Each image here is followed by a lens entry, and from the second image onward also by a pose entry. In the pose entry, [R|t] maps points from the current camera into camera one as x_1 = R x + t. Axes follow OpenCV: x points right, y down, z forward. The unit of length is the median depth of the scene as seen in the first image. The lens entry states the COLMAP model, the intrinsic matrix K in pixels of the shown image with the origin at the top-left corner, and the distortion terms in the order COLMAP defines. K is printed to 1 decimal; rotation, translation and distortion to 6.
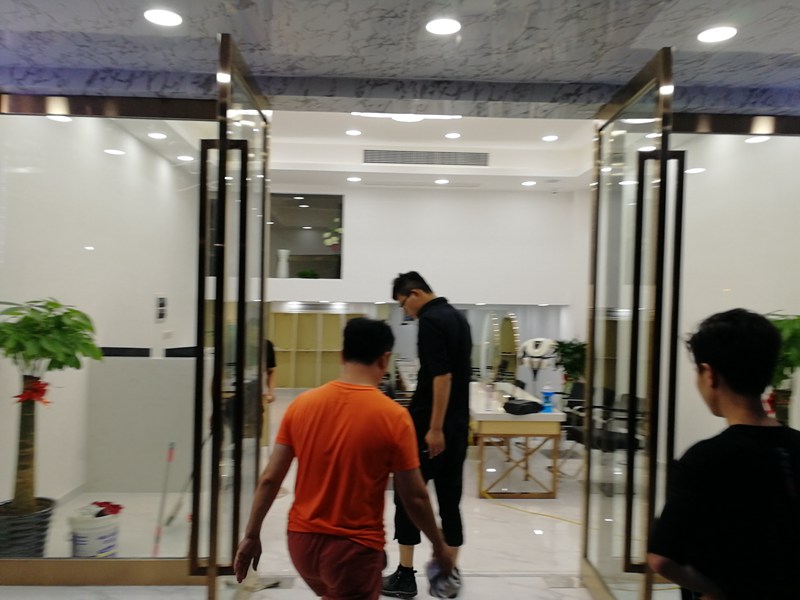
lens RADIAL K [[606.4, 0, 387.9], [0, 606.4, 296.7], [0, 0, 1]] dist [0.045587, -0.002578]
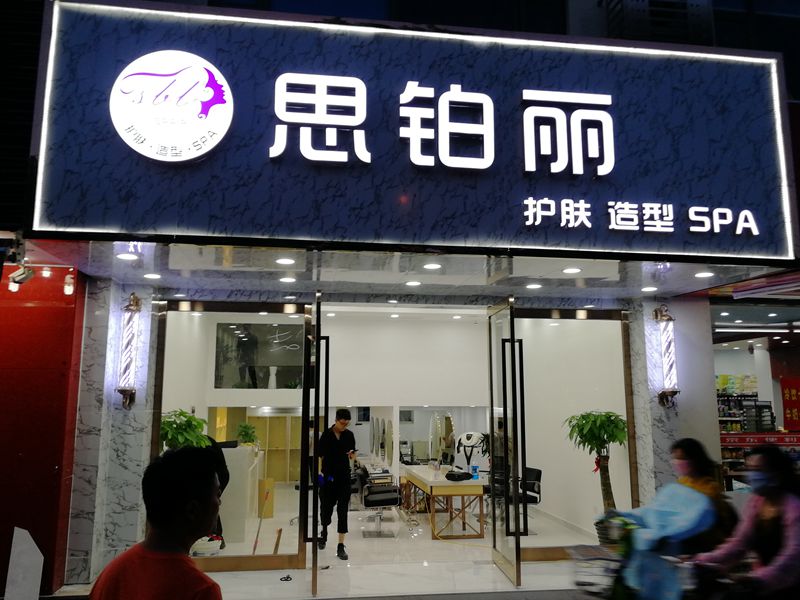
lens RADIAL K [[619.0, 0, 335.8], [0, 619.0, 298.8], [0, 0, 1]] dist [0.014248, -0.012774]
pose [[0.999637, -0.009744, 0.025124, -0.107097], [0.013634, 0.987082, -0.159635, -0.011264], [-0.023244, 0.159919, 0.986856, -0.523824]]
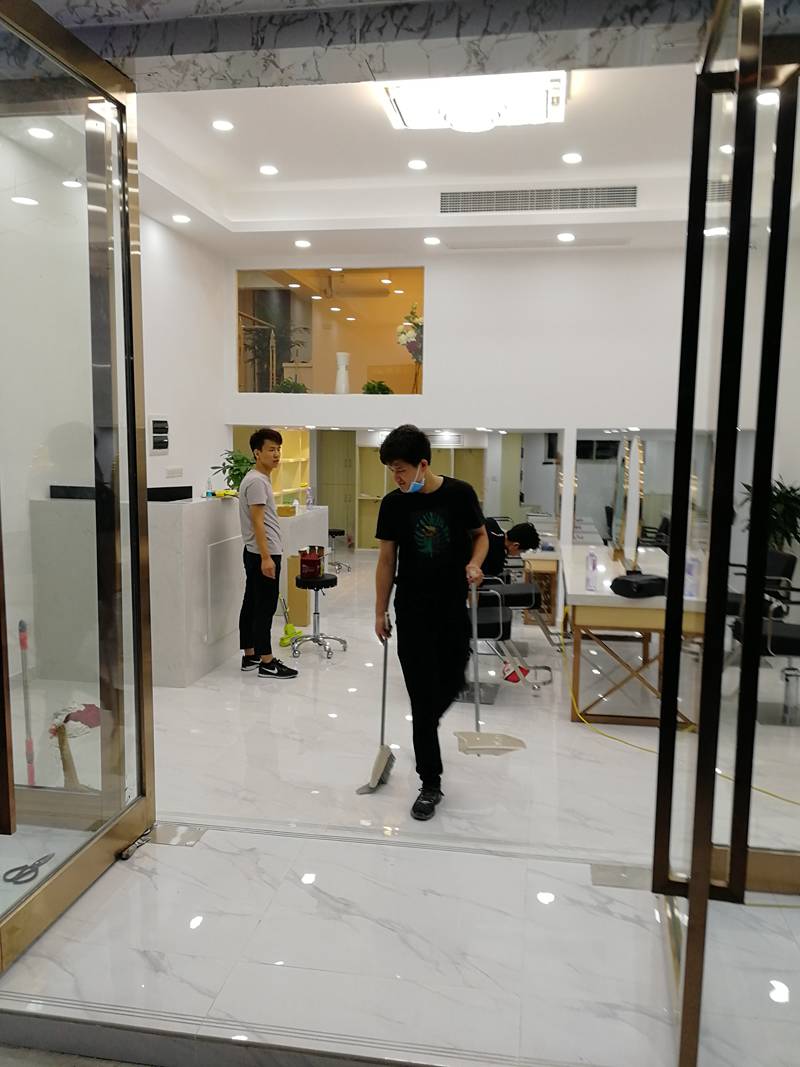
lens RADIAL K [[825.9, 0, 402.9], [0, 825.9, 503.0], [0, 0, 1]] dist [0.027124, -0.009331]
pose [[0.980530, 0.010568, -0.196085, 0.128352], [0.006796, 0.996126, 0.087670, 0.017922], [0.196252, -0.087296, 0.976660, 0.111118]]
